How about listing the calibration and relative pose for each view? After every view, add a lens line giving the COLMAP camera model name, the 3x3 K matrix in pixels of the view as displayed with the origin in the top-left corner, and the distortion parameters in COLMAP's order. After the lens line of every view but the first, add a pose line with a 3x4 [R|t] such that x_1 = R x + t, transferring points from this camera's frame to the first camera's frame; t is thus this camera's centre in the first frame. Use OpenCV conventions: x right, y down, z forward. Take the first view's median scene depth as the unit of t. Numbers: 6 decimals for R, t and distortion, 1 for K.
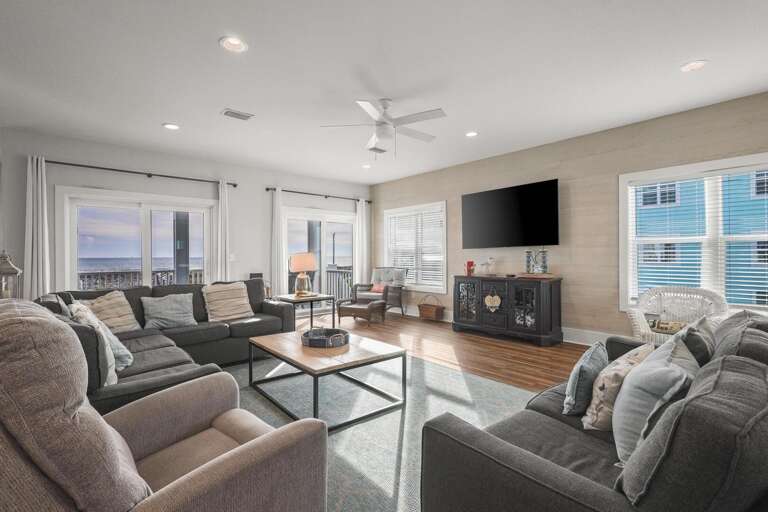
lens RADIAL K [[352.6, 0, 381.6], [0, 352.6, 254.4], [0, 0, 1]] dist [-0.016946, 0.000597]
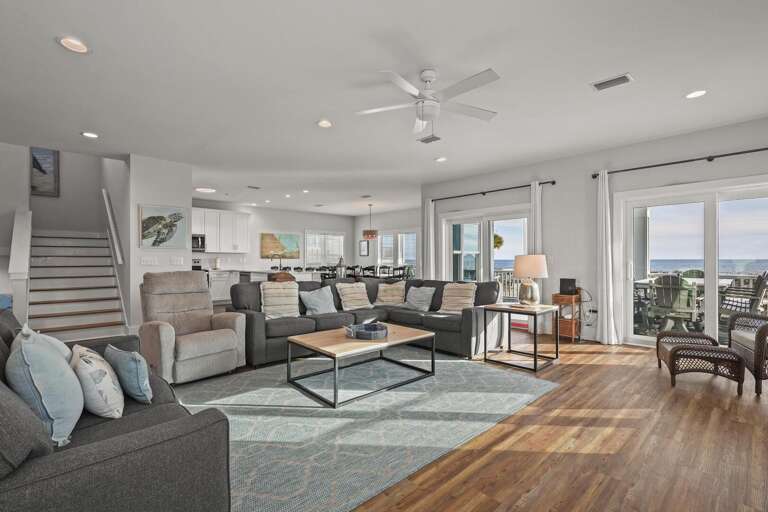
lens RADIAL K [[352.6, 0, 381.8], [0, 352.6, 259.2], [0, 0, 1]] dist [-0.016946, 0.000597]
pose [[0.040259, 0.004734, -0.999178, 0.756062], [0.004274, 0.999979, 0.004910, 0.000466], [0.999180, -0.004468, 0.040238, 0.776827]]
